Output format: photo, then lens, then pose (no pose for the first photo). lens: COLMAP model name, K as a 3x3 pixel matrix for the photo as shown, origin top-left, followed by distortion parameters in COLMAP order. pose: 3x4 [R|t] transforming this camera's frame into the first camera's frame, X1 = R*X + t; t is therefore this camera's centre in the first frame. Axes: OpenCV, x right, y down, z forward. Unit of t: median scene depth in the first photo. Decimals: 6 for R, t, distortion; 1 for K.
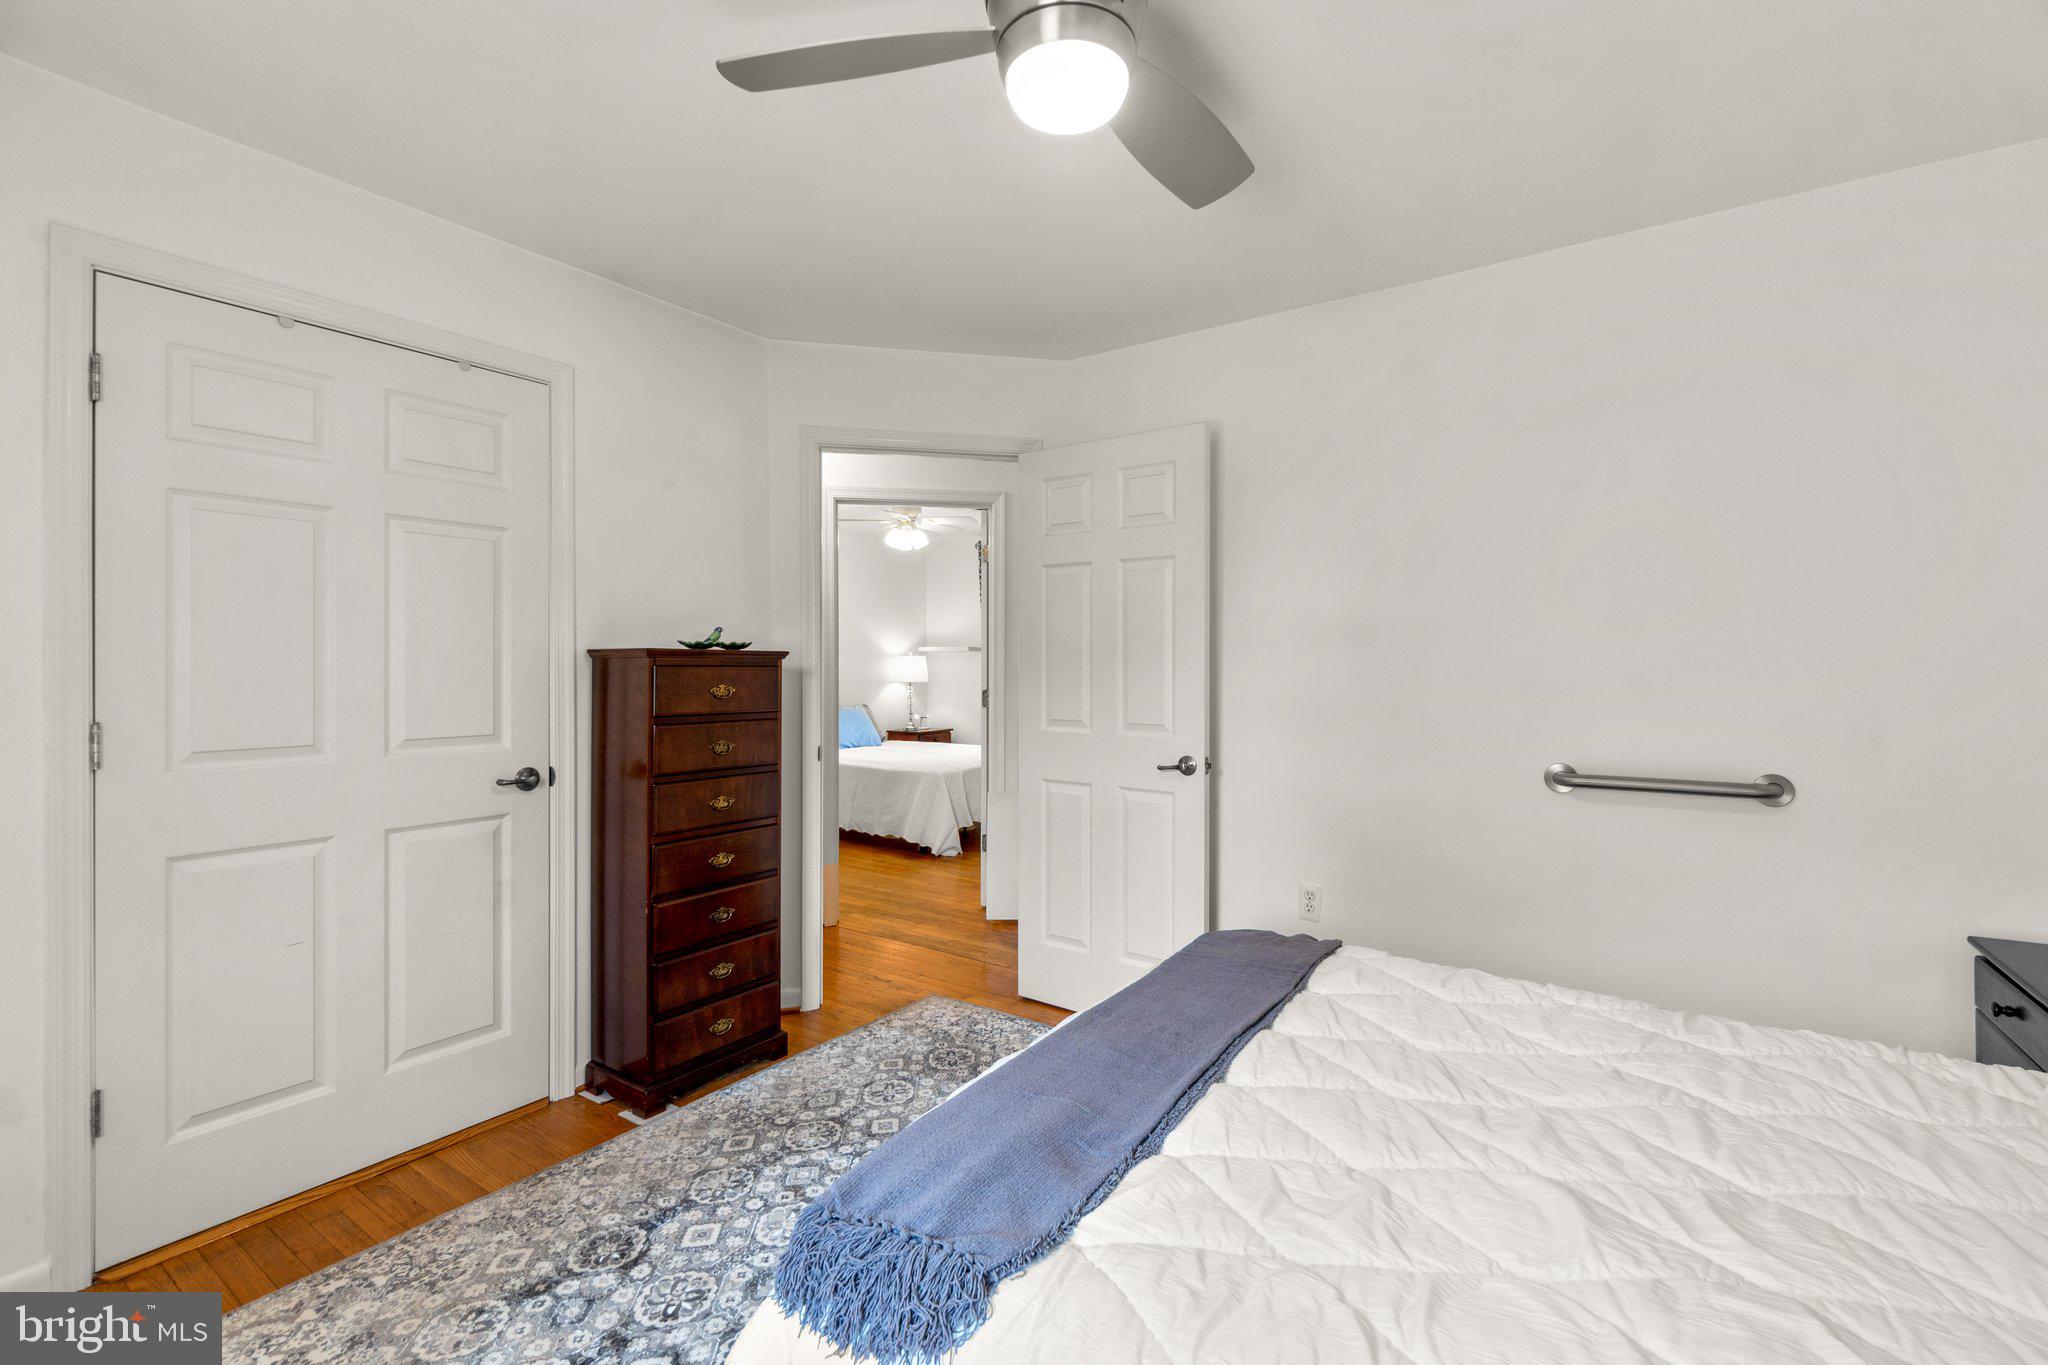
lens RADIAL K [[896.1, 0, 1016.8], [0, 896.1, 659.4], [0, 0, 1]] dist [-0.008717, 0.000376]
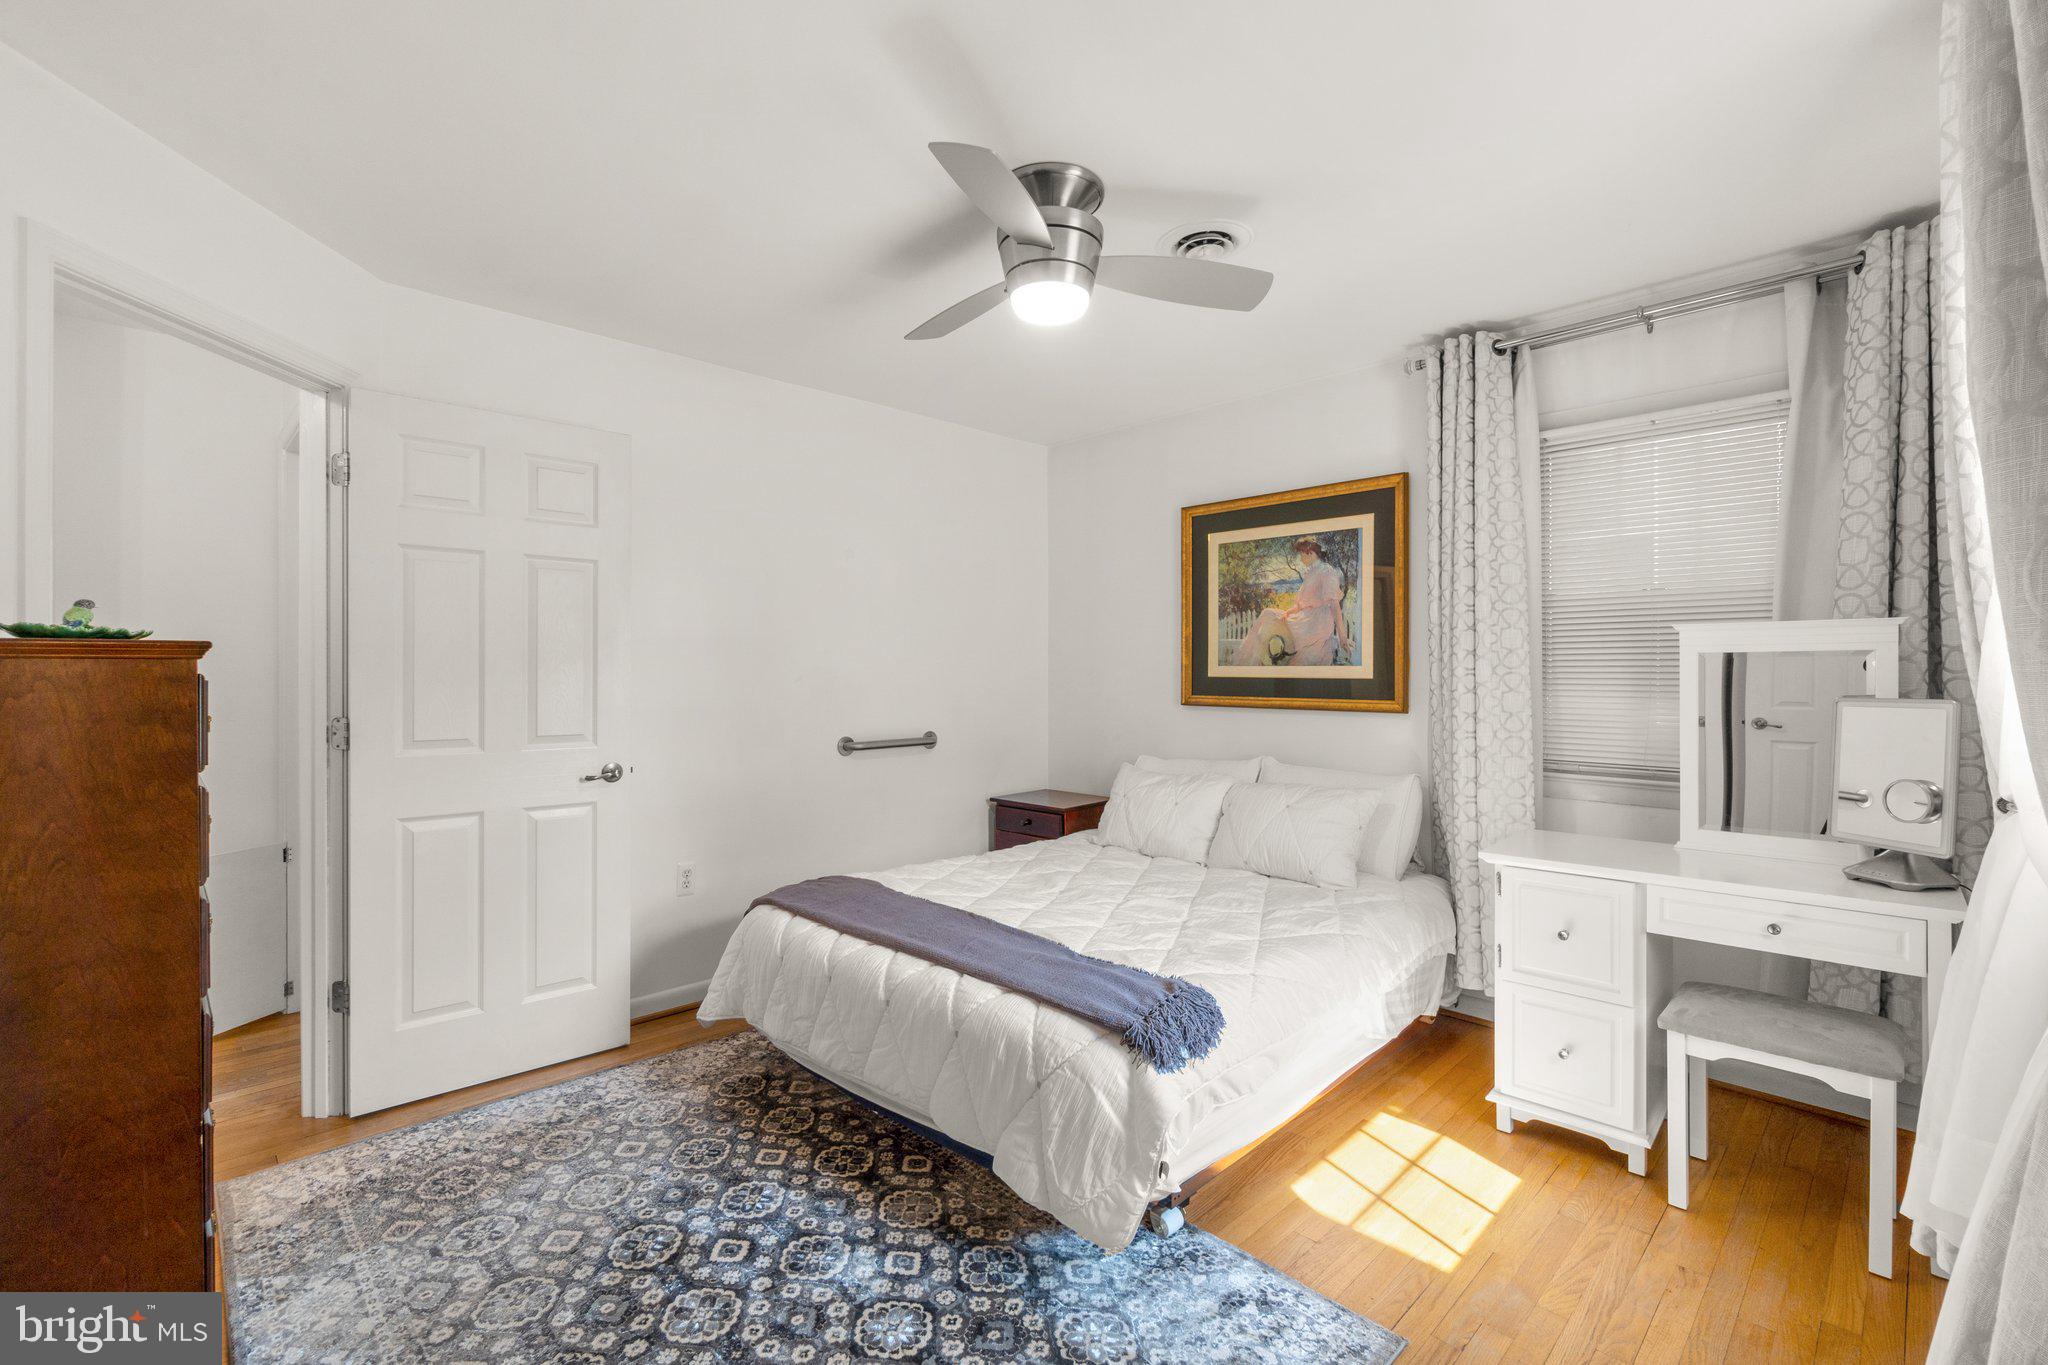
lens RADIAL K [[896.1, 0, 1016.8], [0, 896.1, 659.4], [0, 0, 1]] dist [-0.008717, 0.000376]
pose [[0.191679, 0.014472, 0.981351, -0.768258], [-0.000277, 0.999892, -0.014692, 0.006851], [-0.981458, 0.002544, 0.191662, 0.389955]]
